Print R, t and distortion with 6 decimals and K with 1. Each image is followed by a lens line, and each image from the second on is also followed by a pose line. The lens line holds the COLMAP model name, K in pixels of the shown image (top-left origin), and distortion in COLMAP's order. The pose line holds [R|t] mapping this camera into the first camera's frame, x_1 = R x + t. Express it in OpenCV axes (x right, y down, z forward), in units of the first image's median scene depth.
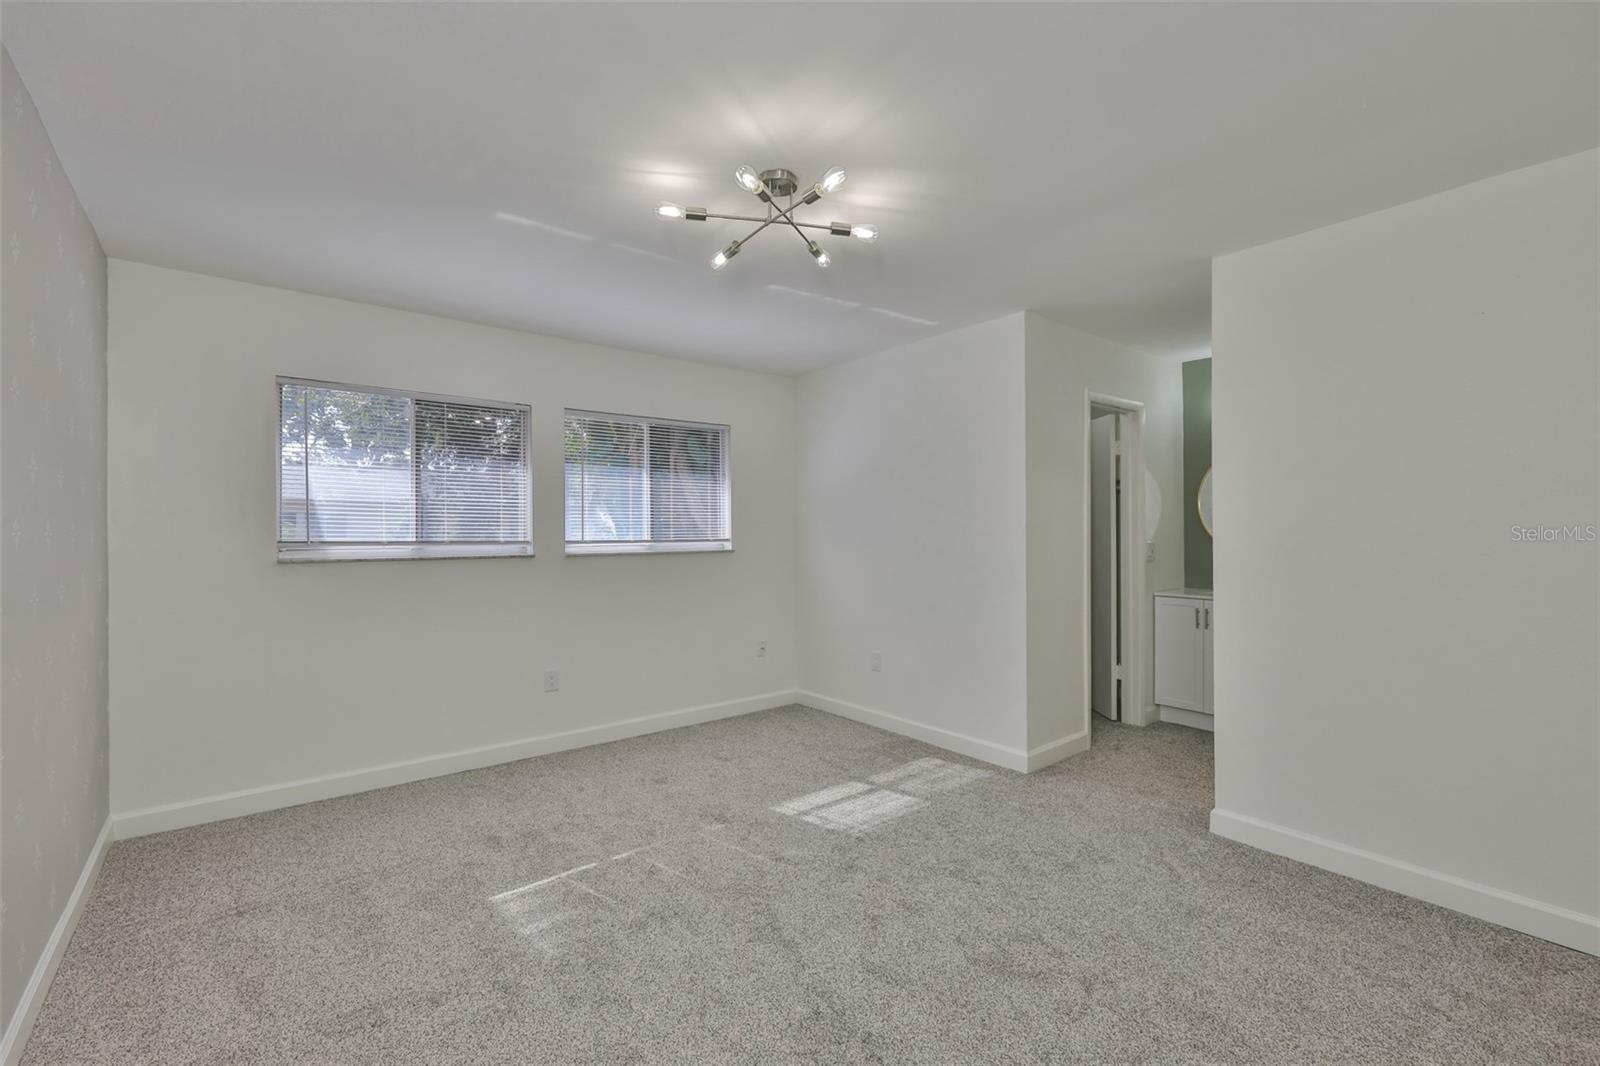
lens RADIAL K [[683.8, 0, 806.2], [0, 683.8, 531.7], [0, 0, 1]] dist [-0.005382, 0.000229]
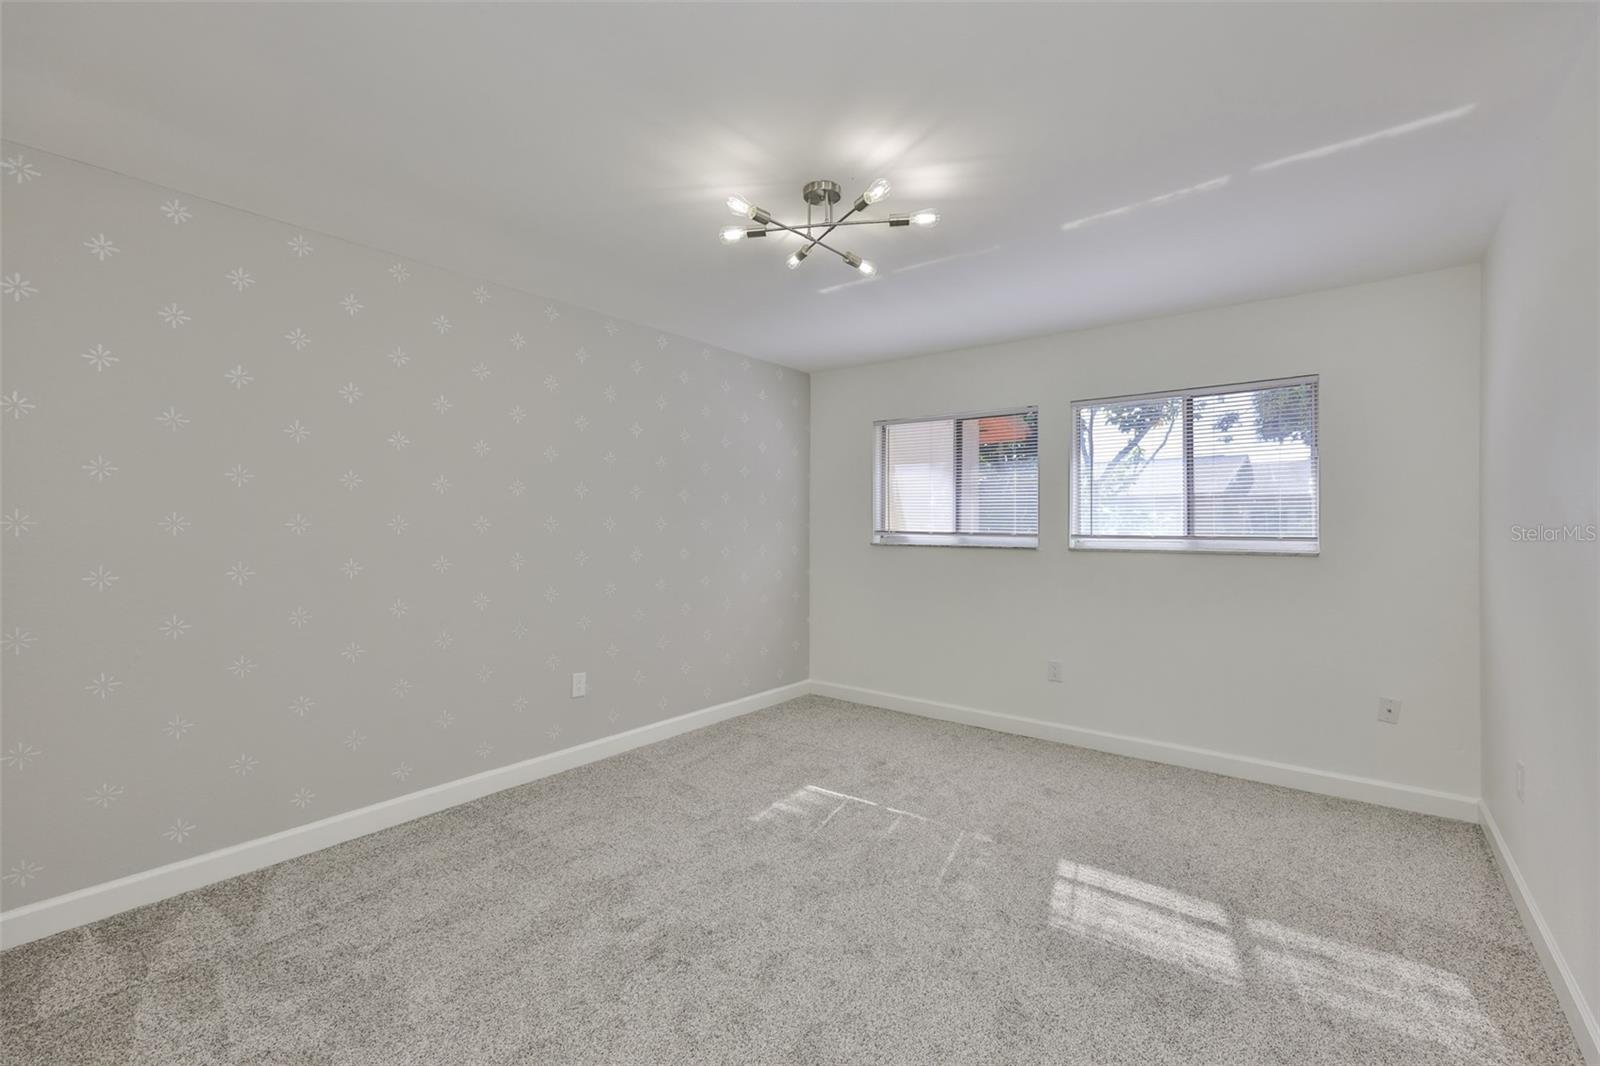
lens RADIAL K [[683.8, 0, 805.6], [0, 683.8, 528.5], [0, 0, 1]] dist [-0.005382, 0.000229]
pose [[0.222879, 0.007510, -0.974817, 0.609005], [-0.005509, 0.999964, 0.006445, 0.000006], [0.974830, 0.003934, 0.222913, 0.457444]]
